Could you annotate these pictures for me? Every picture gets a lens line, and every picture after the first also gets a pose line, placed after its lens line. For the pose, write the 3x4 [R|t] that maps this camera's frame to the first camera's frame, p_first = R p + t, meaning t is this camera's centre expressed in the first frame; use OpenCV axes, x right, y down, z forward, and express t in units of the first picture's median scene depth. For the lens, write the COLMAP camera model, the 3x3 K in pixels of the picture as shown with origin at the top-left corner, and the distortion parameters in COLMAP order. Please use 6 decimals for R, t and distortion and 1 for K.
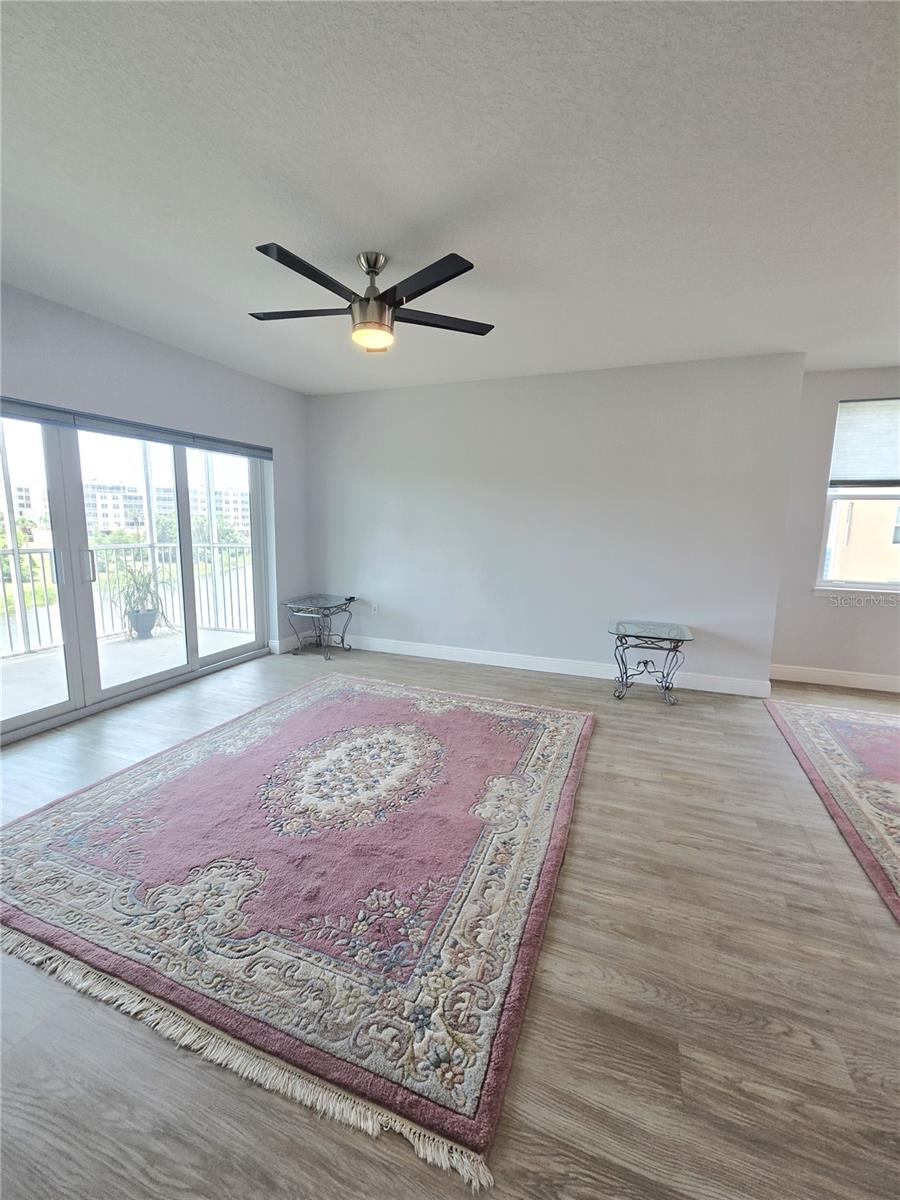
lens RADIAL K [[502.2, 0, 449.6], [0, 502.2, 607.6], [0, 0, 1]] dist [0.000285, 0.000071]
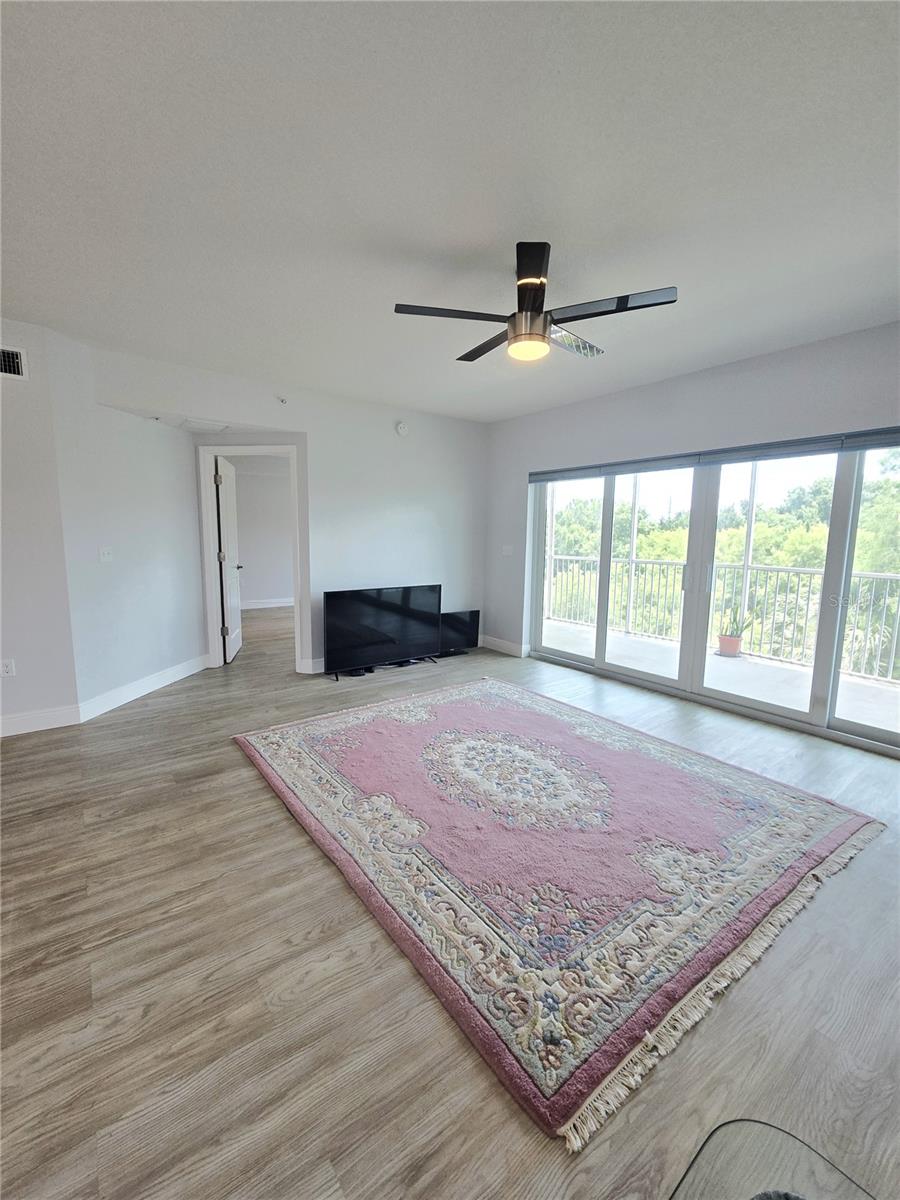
lens RADIAL K [[493.8, 0, 449.0], [0, 493.8, 596.7], [0, 0, 1]] dist [0.000085, 0.000129]
pose [[-0.526649, 0.085909, -0.845731, 0.638473], [-0.169016, 0.964436, 0.203215, -0.189995], [0.833111, 0.249965, -0.493400, 1.159554]]
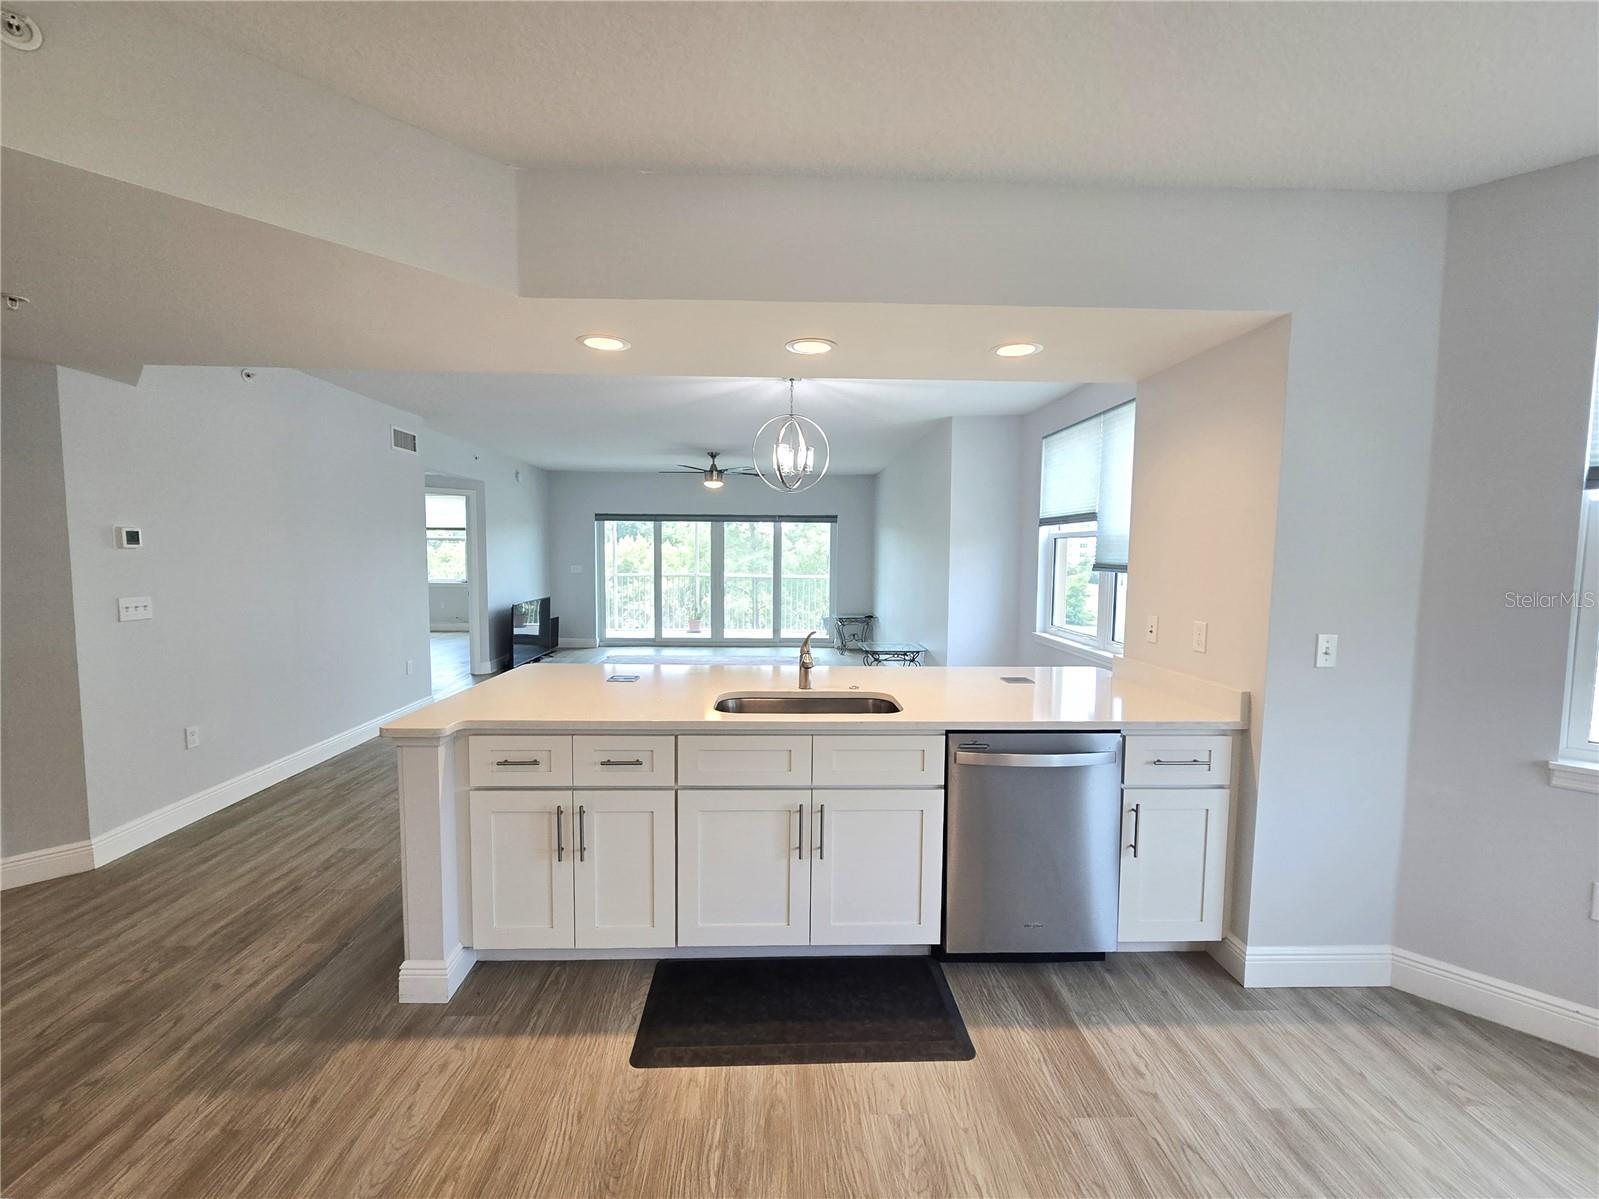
lens RADIAL K [[664.1, 0, 797.6], [0, 664.1, 602.1], [0, 0, 1]] dist [0.000181, 0.000176]
pose [[0.390461, 0.057378, -0.918830, 2.324435], [-0.162824, 0.986626, -0.007581, -0.020155], [0.906106, 0.152568, 0.394582, 0.150845]]
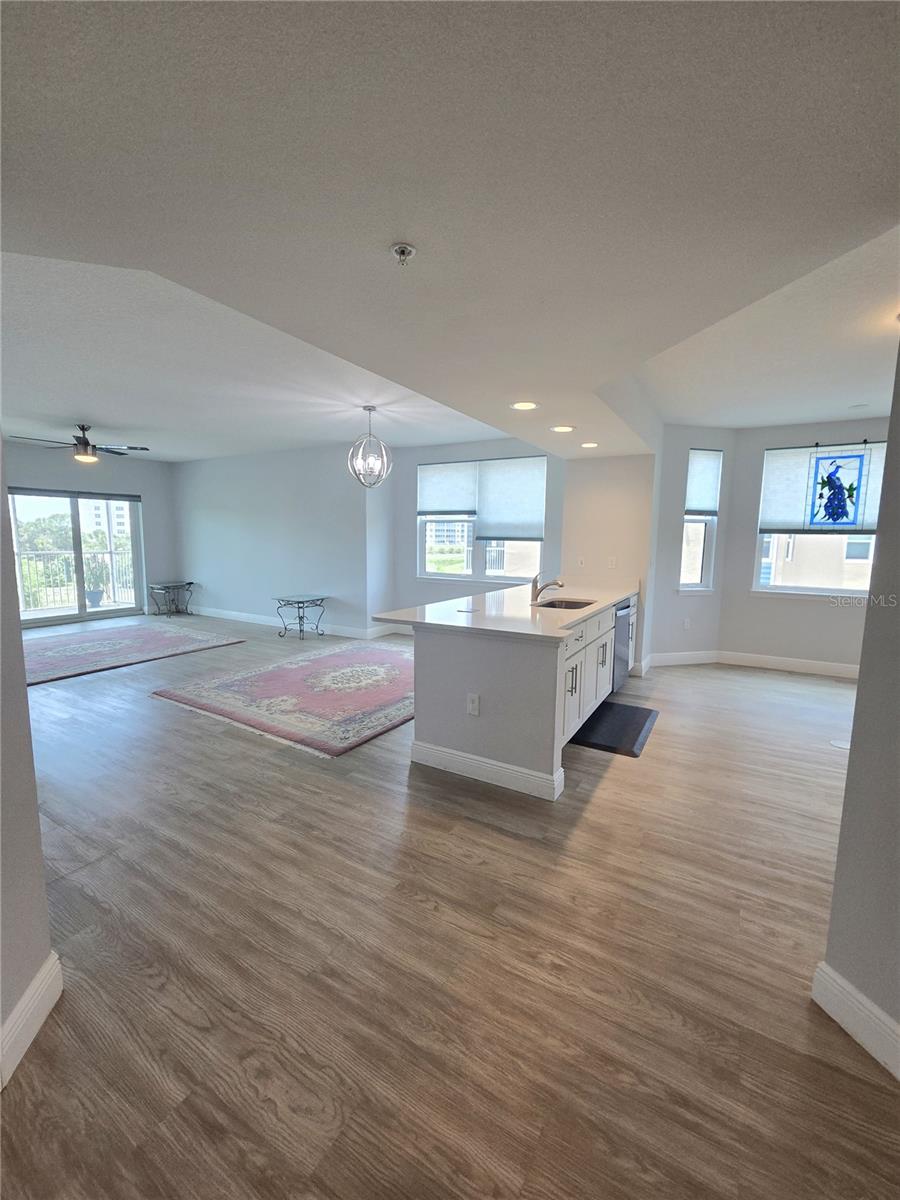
lens RADIAL K [[493.8, 0, 449.0], [0, 493.8, 596.7], [0, 0, 1]] dist [0.000085, 0.000129]
pose [[0.986198, 0.017585, -0.164636, 1.517261], [-0.026350, 0.998340, -0.051211, 0.145373], [0.163462, 0.054843, 0.985024, -0.771838]]
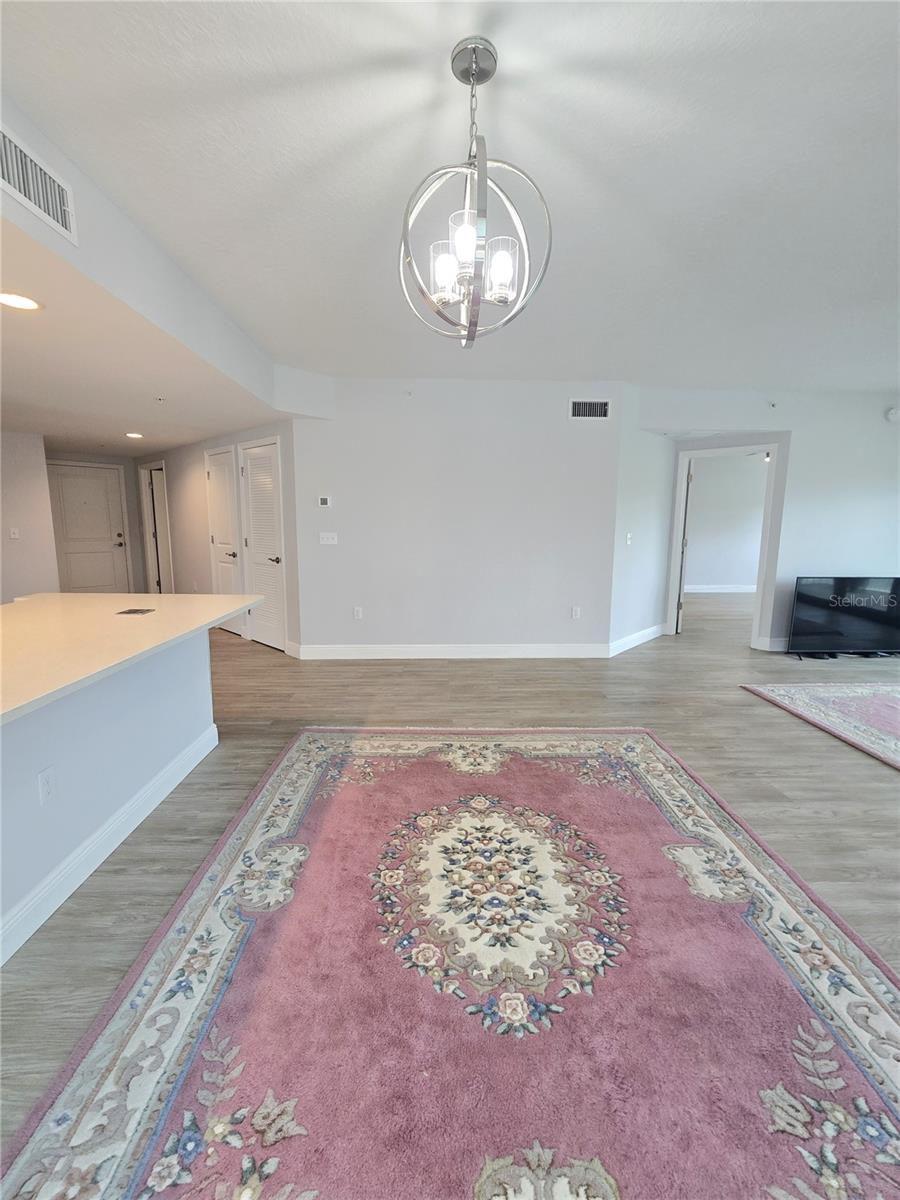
lens RADIAL K [[504.3, 0, 451.1], [0, 504.3, 598.6], [0, 0, 1]] dist [0.000469, -0.000345]
pose [[-0.919656, 0.036988, -0.390979, 1.240733], [-0.089427, 0.949677, 0.300194, -0.167333], [0.382407, 0.311040, -0.870068, 1.138382]]
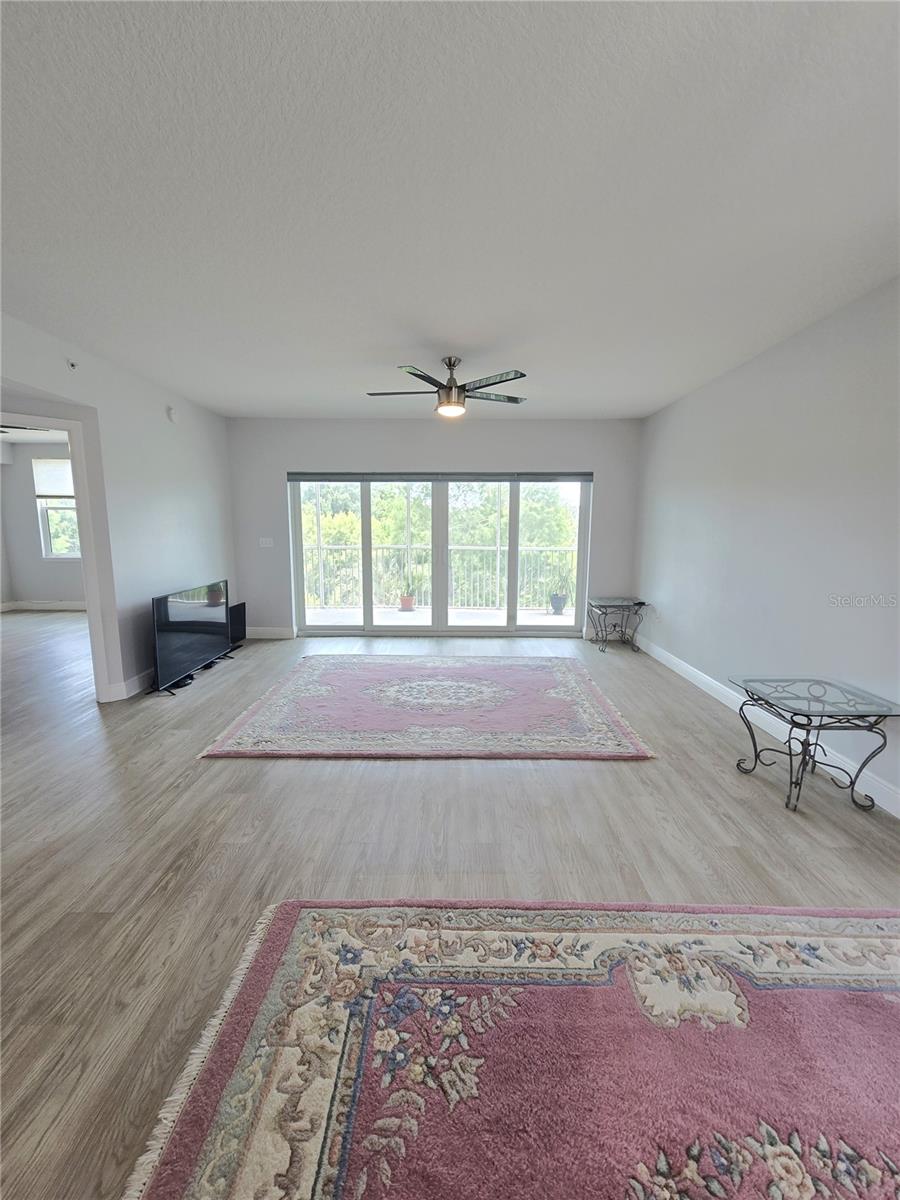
lens RADIAL K [[493.8, 0, 449.0], [0, 493.8, 596.7], [0, 0, 1]] dist [0.000085, 0.000129]
pose [[0.353154, 0.121245, -0.927676, 1.041412], [-0.159089, 0.984908, 0.068162, -0.062723], [0.921940, 0.123511, 0.367113, 0.394895]]
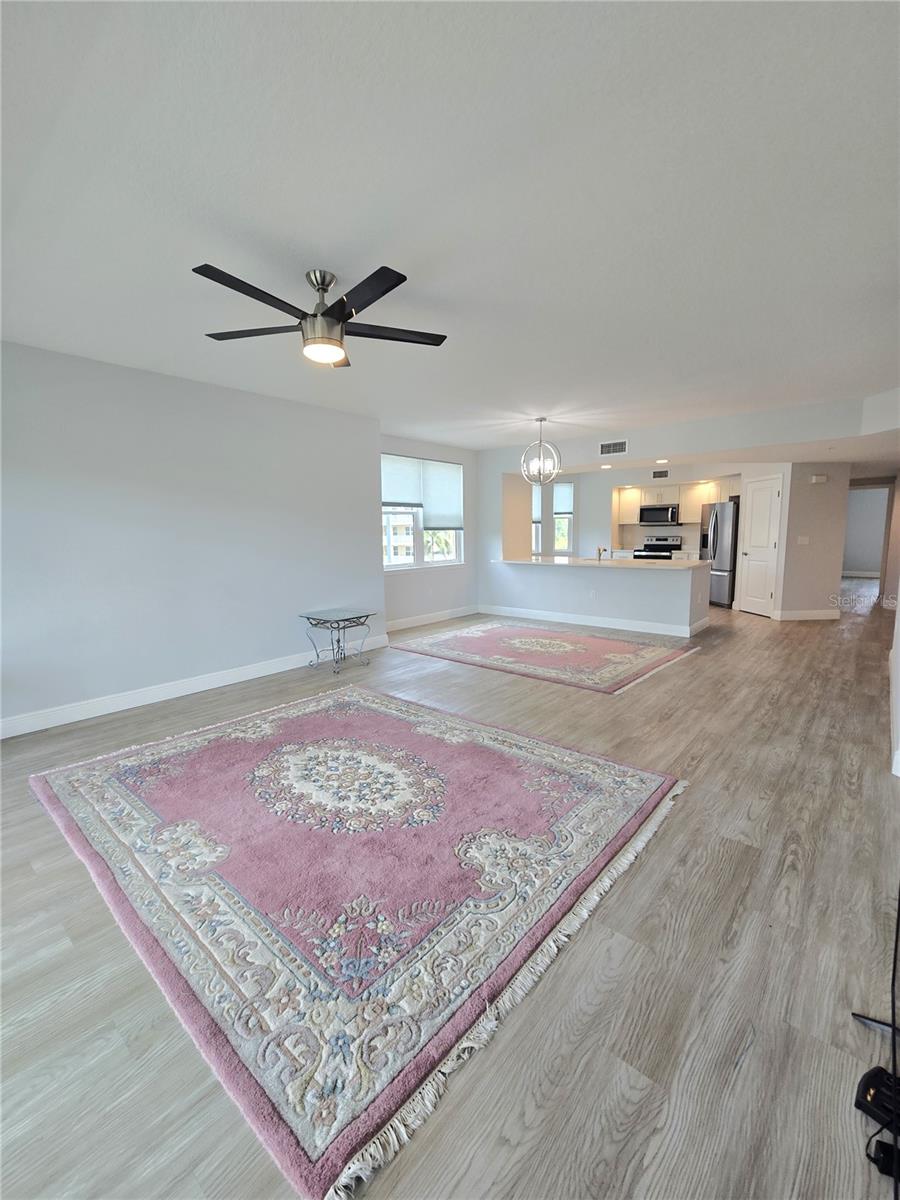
lens RADIAL K [[502.0, 0, 445.1], [0, 502.0, 596.8], [0, 0, 1]] dist [0.000713, -0.000712]
pose [[0.345070, -0.142194, 0.927743, -0.868516], [0.181292, 0.979941, 0.082764, -0.070809], [-0.920902, 0.139633, 0.363926, 0.360226]]
